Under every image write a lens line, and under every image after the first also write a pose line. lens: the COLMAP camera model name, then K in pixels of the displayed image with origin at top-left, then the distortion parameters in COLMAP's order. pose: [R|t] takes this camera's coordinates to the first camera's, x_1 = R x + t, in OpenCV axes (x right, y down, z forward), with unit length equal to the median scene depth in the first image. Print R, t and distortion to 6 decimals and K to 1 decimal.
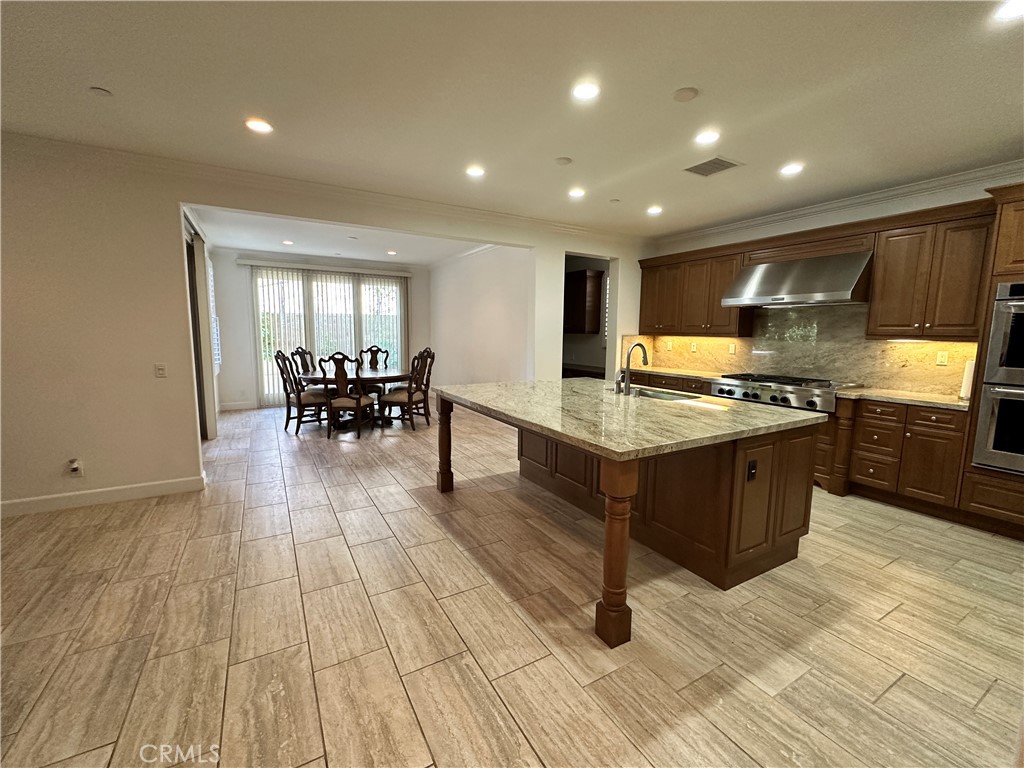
lens RADIAL K [[433.7, 0, 513.1], [0, 433.7, 384.8], [0, 0, 1]] dist [0.001007, 0.000059]
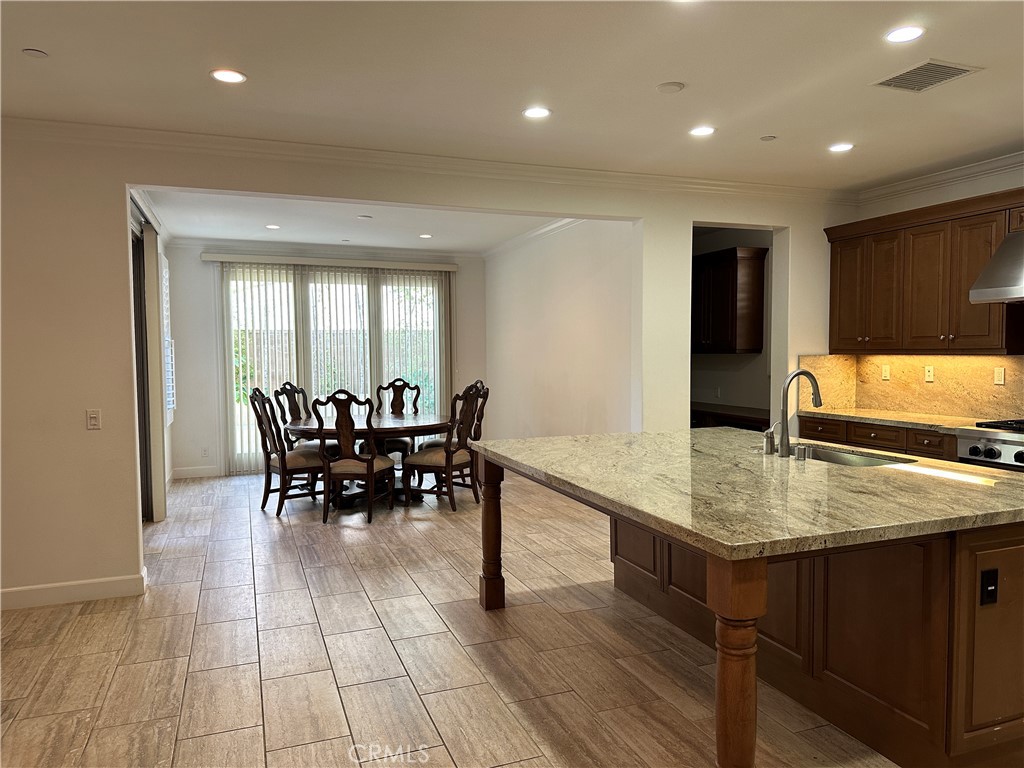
lens RADIAL K [[725.1, 0, 518.2], [0, 725.1, 392.5], [0, 0, 1]] dist [0.042443, -0.043074]
pose [[0.987130, -0.011074, -0.159538, 0.051467], [0.000850, 0.997949, -0.064009, -0.000609], [0.159920, 0.063050, 0.985114, -0.054185]]
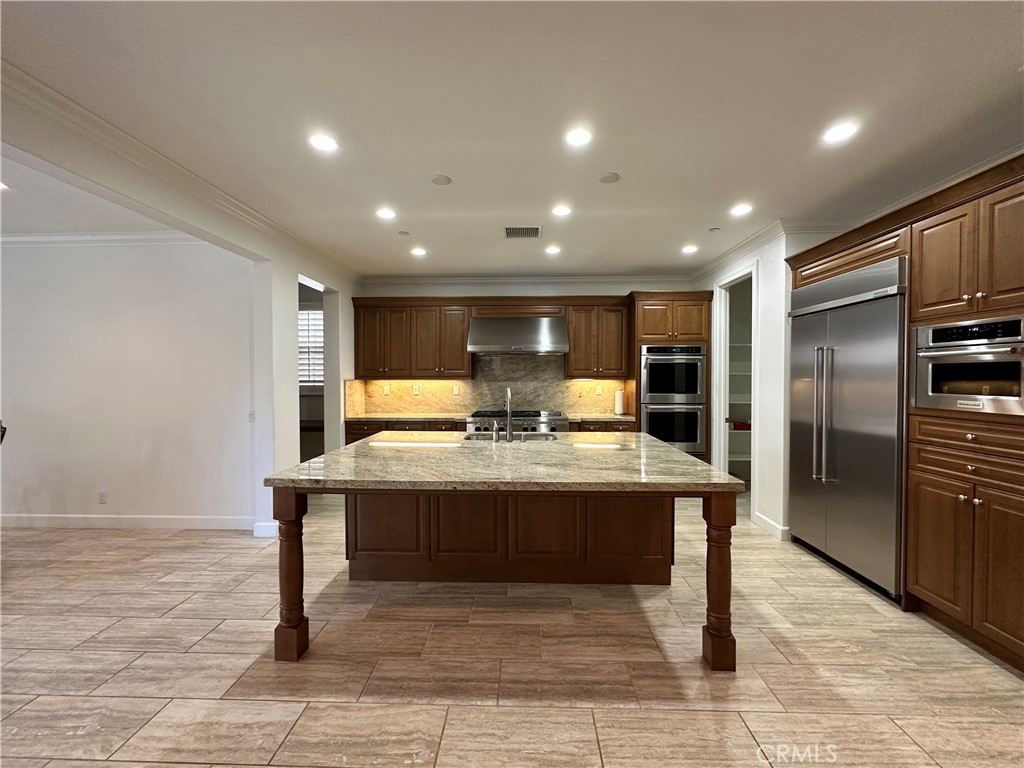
lens RADIAL K [[433.7, 0, 513.1], [0, 433.7, 384.8], [0, 0, 1]] dist [0.001007, 0.000059]
pose [[0.527341, -0.031048, 0.849086, -0.471786], [0.112274, 0.993115, -0.033415, -0.059159], [-0.842203, 0.112951, 0.527197, 0.406270]]
